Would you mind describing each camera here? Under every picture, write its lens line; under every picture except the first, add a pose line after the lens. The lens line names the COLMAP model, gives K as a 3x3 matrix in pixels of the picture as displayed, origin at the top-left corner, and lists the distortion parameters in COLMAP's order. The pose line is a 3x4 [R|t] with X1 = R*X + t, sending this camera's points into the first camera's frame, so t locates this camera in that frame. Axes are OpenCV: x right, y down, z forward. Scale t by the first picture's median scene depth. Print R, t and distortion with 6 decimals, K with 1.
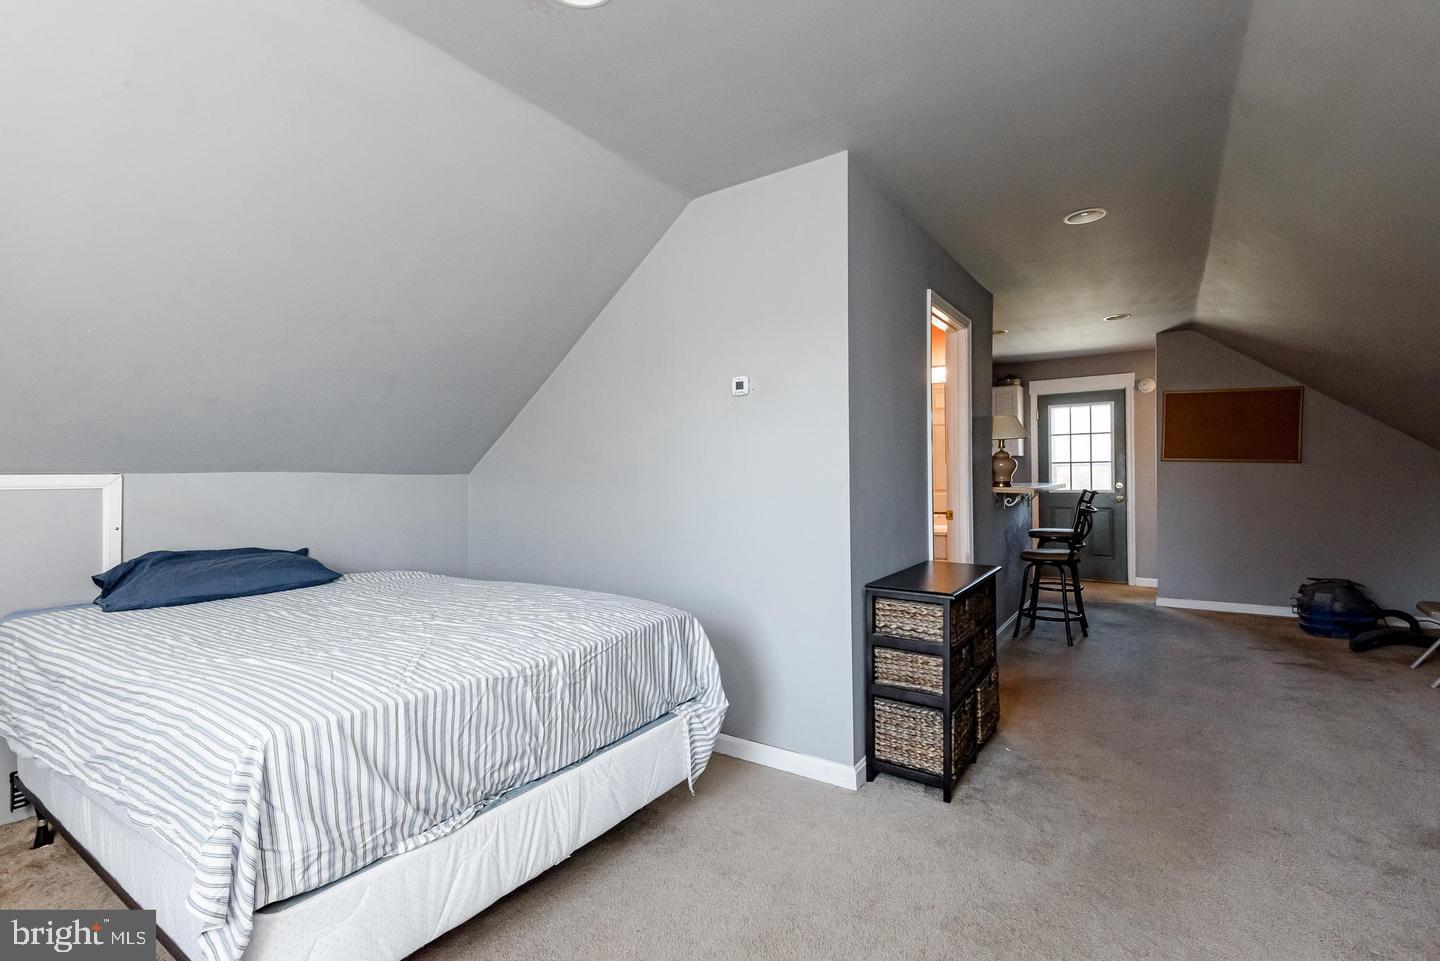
lens RADIAL K [[652.7, 0, 721.1], [0, 652.7, 476.9], [0, 0, 1]] dist [0.014845, -0.006777]
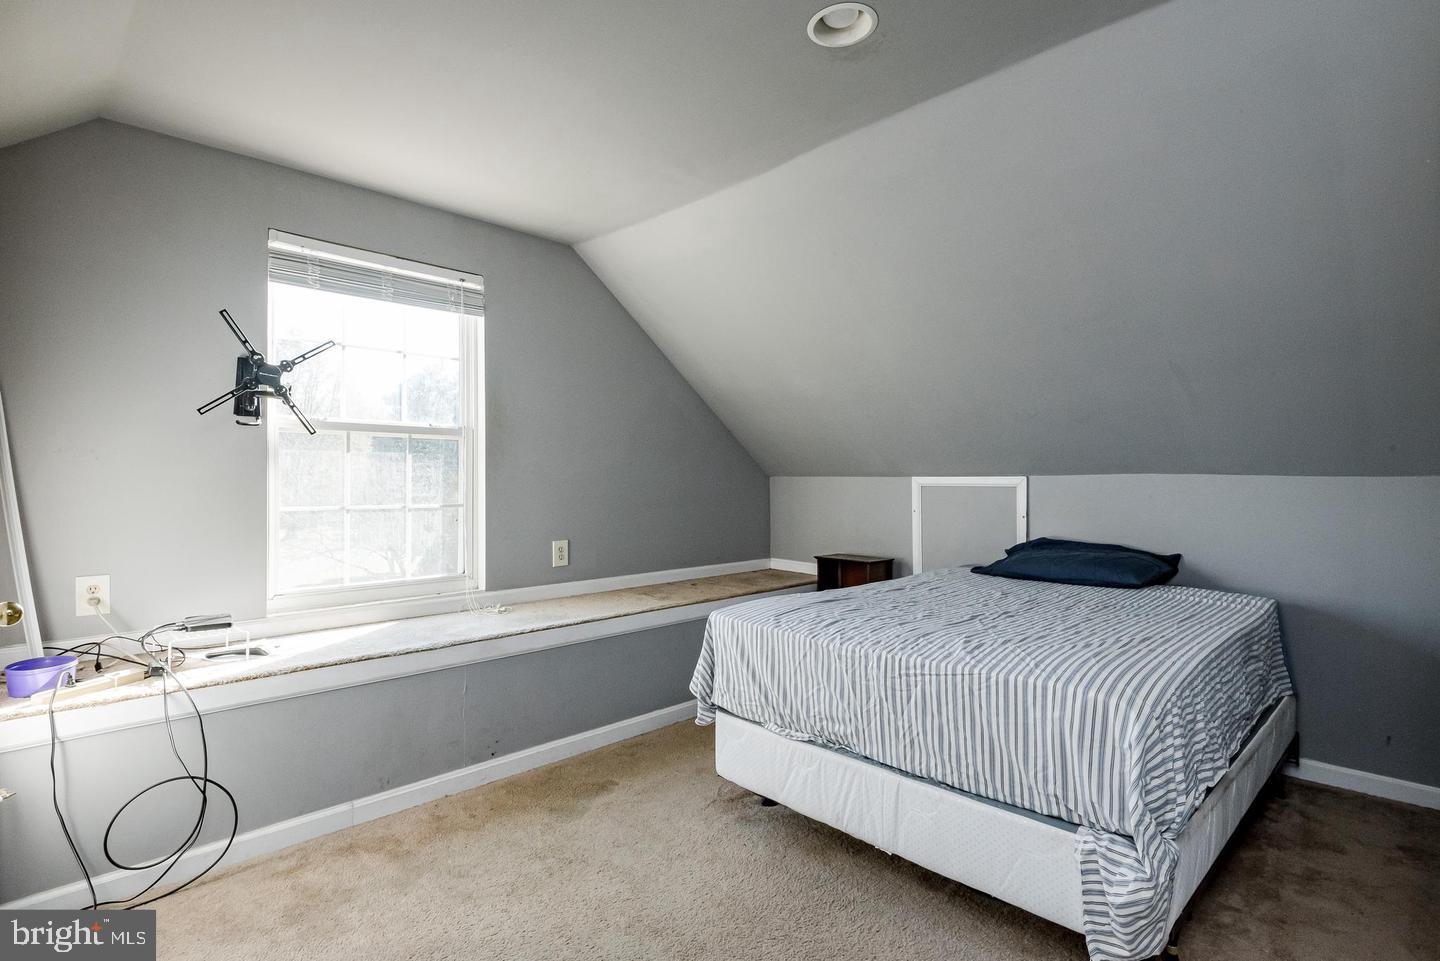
lens RADIAL K [[712.0, 0, 715.6], [0, 712.0, 476.6], [0, 0, 1]] dist [0.000243, -0.003878]
pose [[-0.216822, 0.003402, -0.976205, 0.728978], [0.005338, 0.999983, 0.002299, -0.011165], [0.976197, -0.004713, -0.216836, 0.786788]]
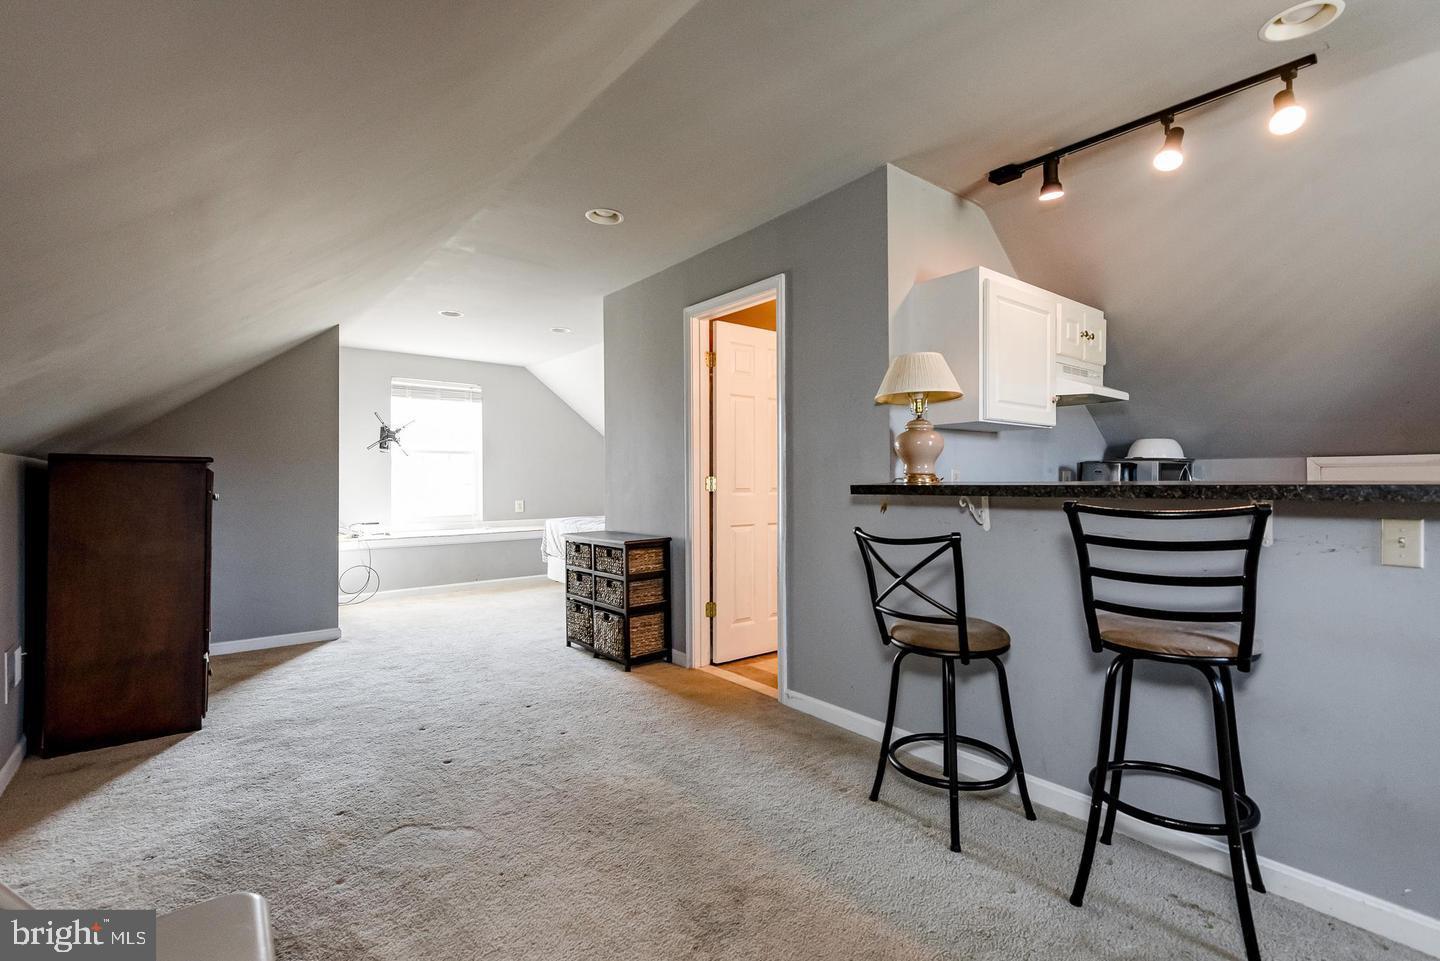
lens RADIAL K [[652.7, 0, 744.4], [0, 652.7, 483.1], [0, 0, 1]] dist [0.014845, -0.006777]
pose [[-0.302959, 0.012030, -0.952928, 2.096648], [0.008279, 0.999916, 0.009991, 0.026238], [0.952968, -0.004863, -0.303033, 2.243477]]
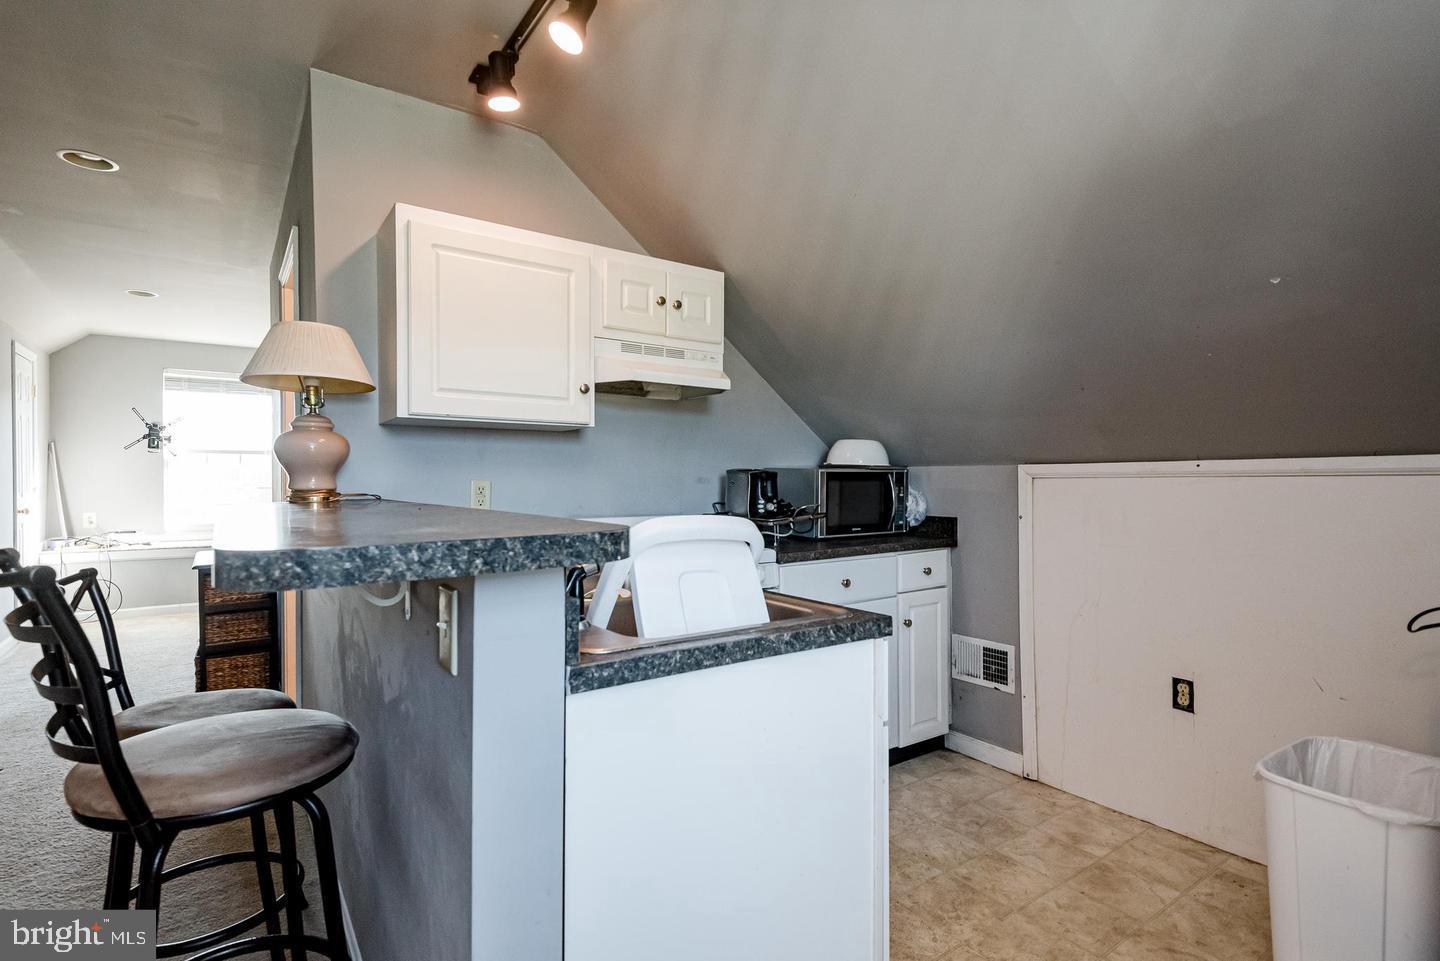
lens RADIAL K [[712.0, 0, 716.6], [0, 712.0, 476.9], [0, 0, 1]] dist [0.000243, -0.003878]
pose [[-0.374297, 0.002380, -0.927306, 1.562931], [0.004573, 0.999989, 0.000721, 0.009342], [0.927298, -0.003970, -0.374304, 3.015191]]
